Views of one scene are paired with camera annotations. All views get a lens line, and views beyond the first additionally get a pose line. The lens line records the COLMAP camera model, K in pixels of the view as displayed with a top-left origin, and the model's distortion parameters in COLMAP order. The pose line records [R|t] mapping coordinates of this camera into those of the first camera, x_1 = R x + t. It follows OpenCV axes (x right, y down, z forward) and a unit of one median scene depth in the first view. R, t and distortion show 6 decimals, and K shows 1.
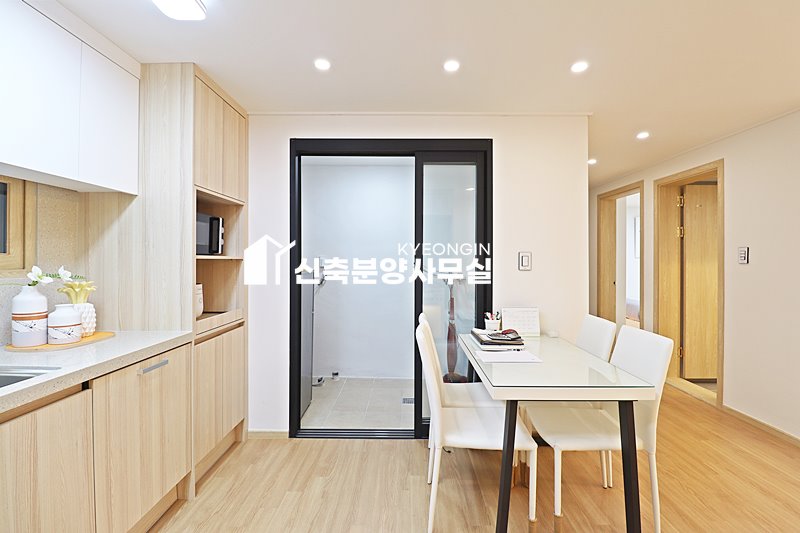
lens RADIAL K [[370.4, 0, 404.2], [0, 370.4, 258.9], [0, 0, 1]] dist [-0.004970, -0.010894]
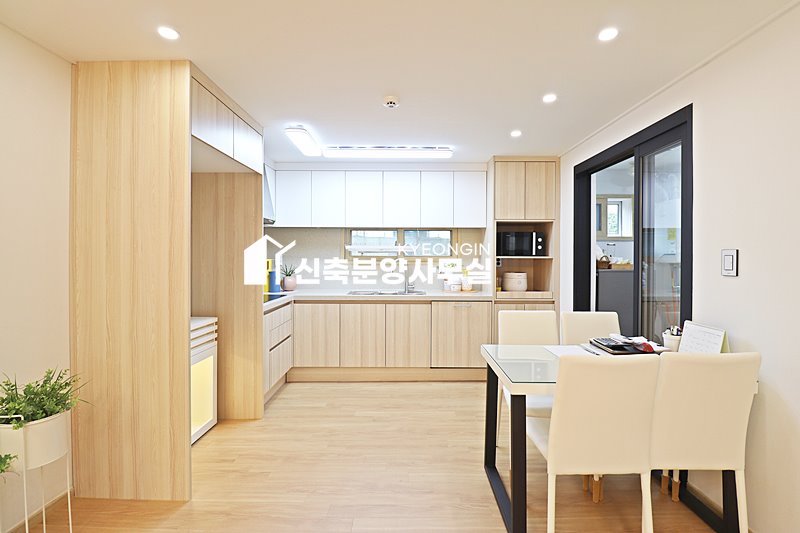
lens RADIAL K [[370.4, 0, 405.3], [0, 370.4, 258.6], [0, 0, 1]] dist [-0.004970, -0.010894]
pose [[-0.000550, 0.003729, -0.999993, 1.020168], [-0.002344, 0.999990, 0.003730, -0.003239], [0.999997, 0.002346, -0.000541, 0.411927]]
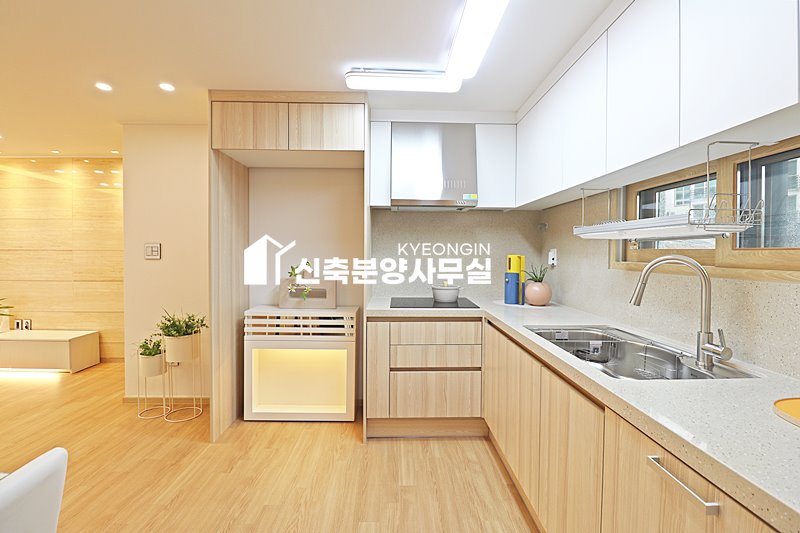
lens RADIAL K [[370.4, 0, 403.4], [0, 370.4, 260.5], [0, 0, 1]] dist [-0.004970, -0.010894]
pose [[-0.999634, -0.011326, -0.024577, -0.195601], [-0.011826, 0.999724, 0.020302, 0.002563], [0.024340, 0.020585, -0.999492, 0.917924]]
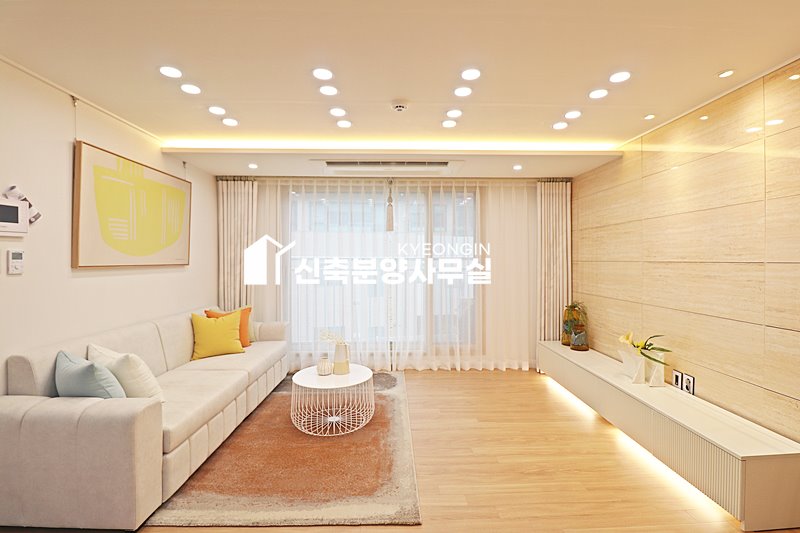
lens RADIAL K [[370.4, 0, 404.7], [0, 370.4, 259.4], [0, 0, 1]] dist [-0.004970, -0.010894]
pose [[-0.024519, -0.004385, 0.999690, 0.438428], [0.000609, 0.999990, 0.004401, -0.004500], [-0.999699, 0.000716, -0.024516, 0.085995]]
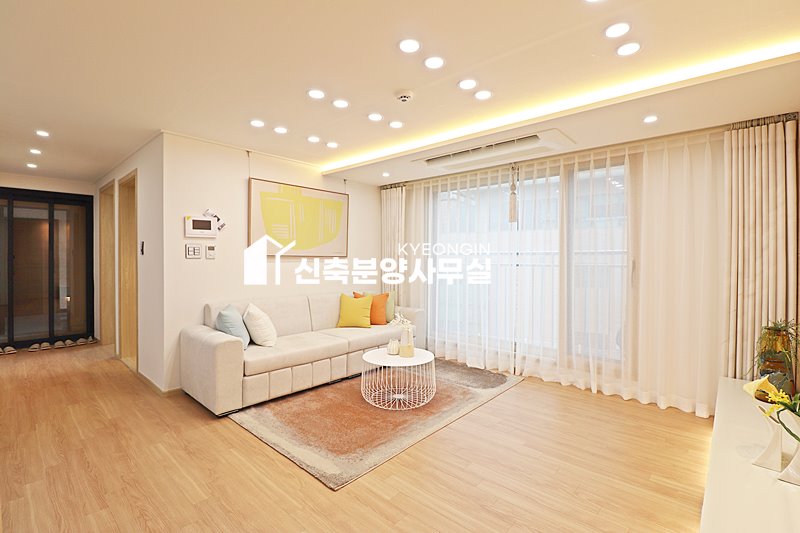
lens RADIAL K [[370.4, 0, 405.6], [0, 370.4, 262.6], [0, 0, 1]] dist [-0.004970, -0.010894]
pose [[0.669711, -0.008342, 0.742575, 0.672217], [-0.002413, 0.999907, 0.013409, 0.023646], [-0.742617, -0.010772, 0.669629, -0.566611]]
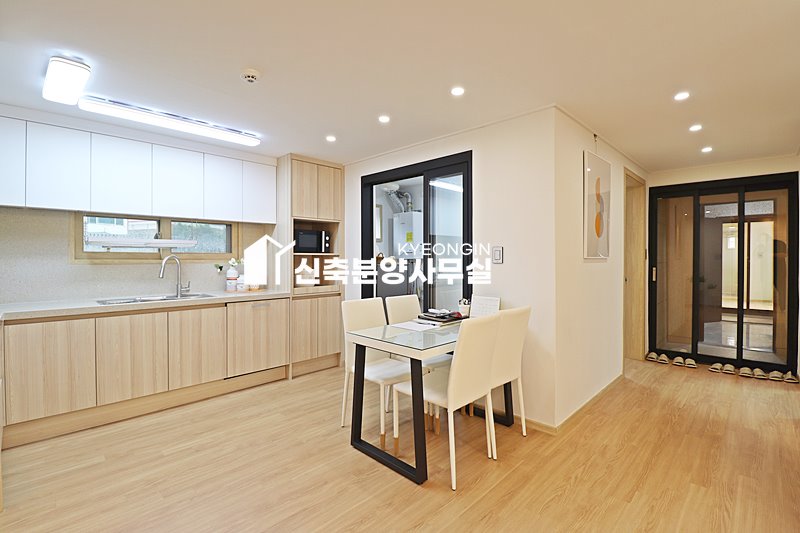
lens RADIAL K [[370.4, 0, 405.2], [0, 370.4, 260.6], [0, 0, 1]] dist [-0.004970, -0.010894]
pose [[0.719348, 0.001480, -0.694649, 0.907802], [0.003301, 0.999979, 0.005550, 0.015975], [0.694642, -0.006286, 0.719328, 0.018499]]
